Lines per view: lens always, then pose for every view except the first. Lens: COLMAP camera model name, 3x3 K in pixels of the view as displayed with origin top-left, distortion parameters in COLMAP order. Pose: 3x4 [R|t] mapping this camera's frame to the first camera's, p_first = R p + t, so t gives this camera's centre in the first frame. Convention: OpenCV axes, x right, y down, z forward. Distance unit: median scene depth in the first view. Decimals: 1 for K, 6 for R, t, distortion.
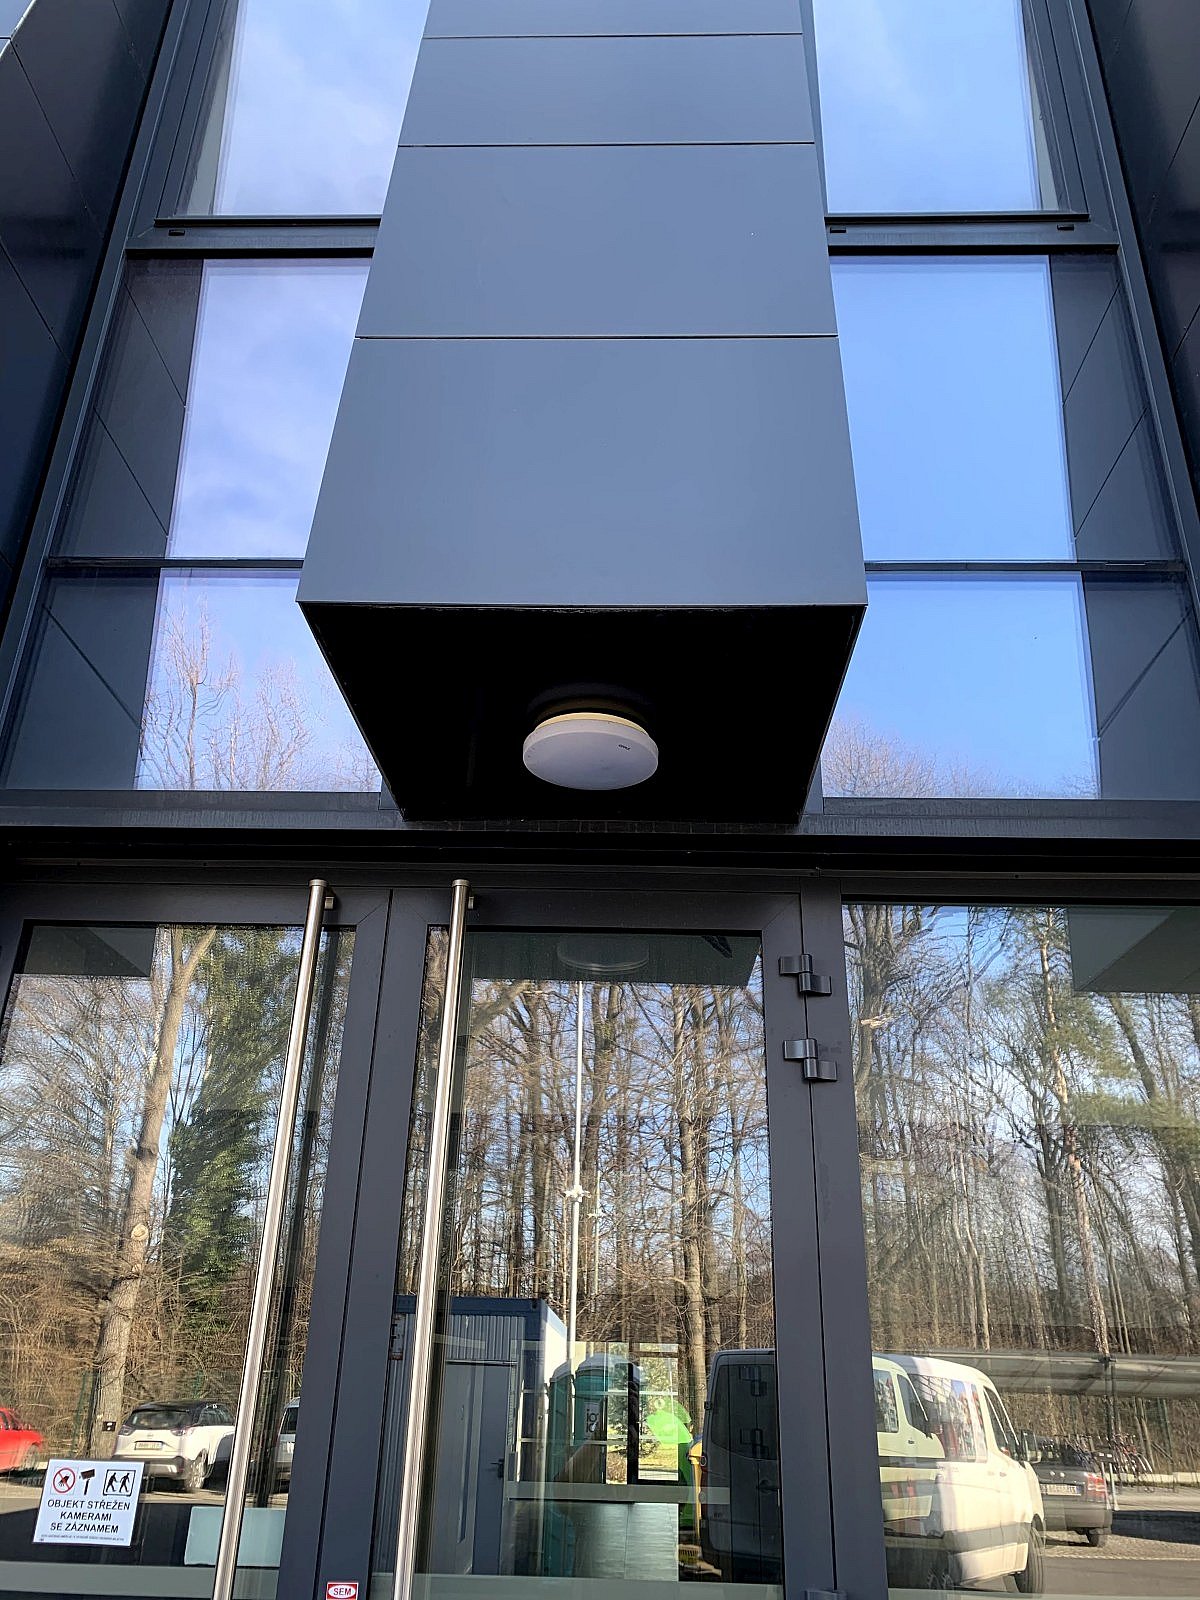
lens RADIAL K [[1284.0, 0, 600.0], [0, 1284.0, 800.0], [0, 0, 1]] dist [0.043529, -0.085144]
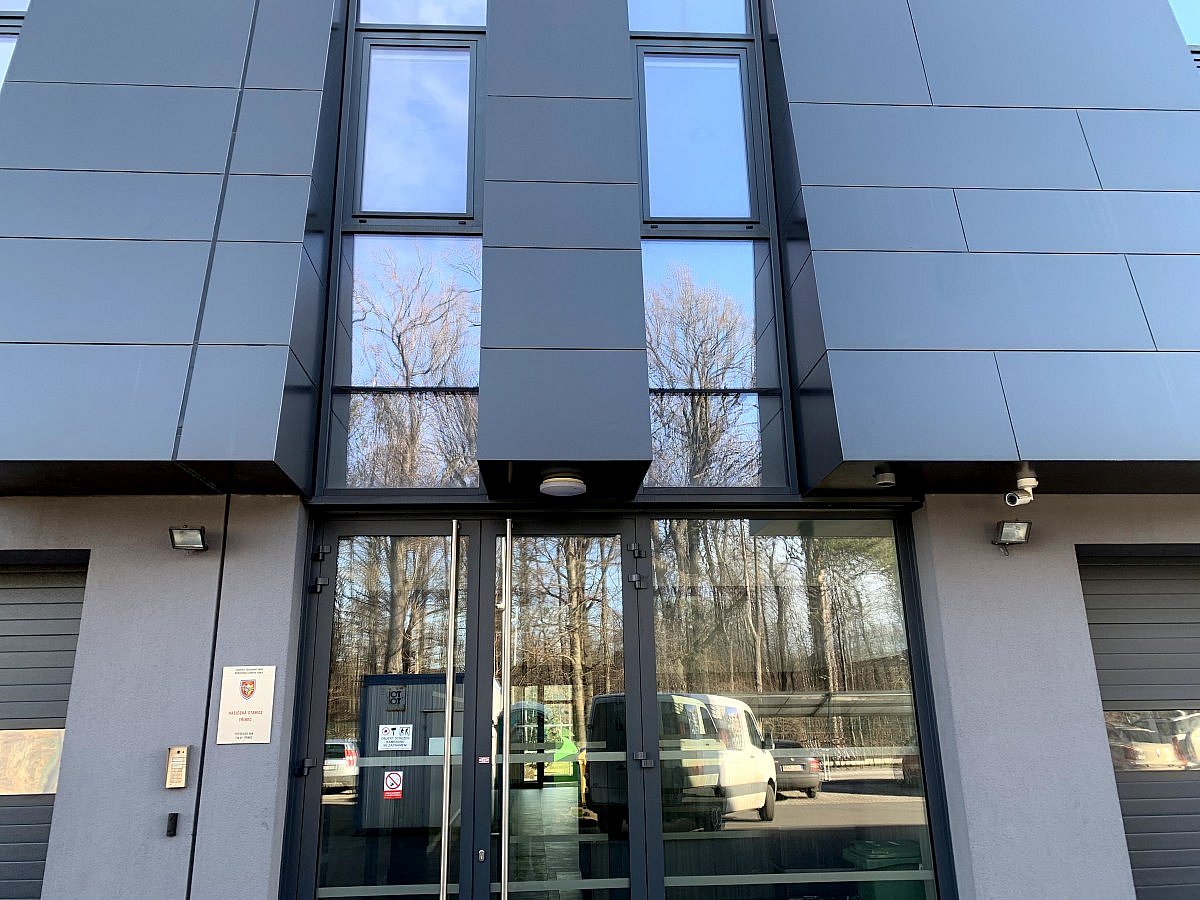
lens RADIAL K [[963.0, 0, 600.0], [0, 963.0, 450.0], [0, 0, 1]] dist [0.043529, -0.085144]
pose [[0.994933, -0.010178, 0.100024, -0.020998], [-0.004439, 0.989446, 0.144835, -0.065982], [-0.100442, -0.144545, 0.984387, -0.172925]]
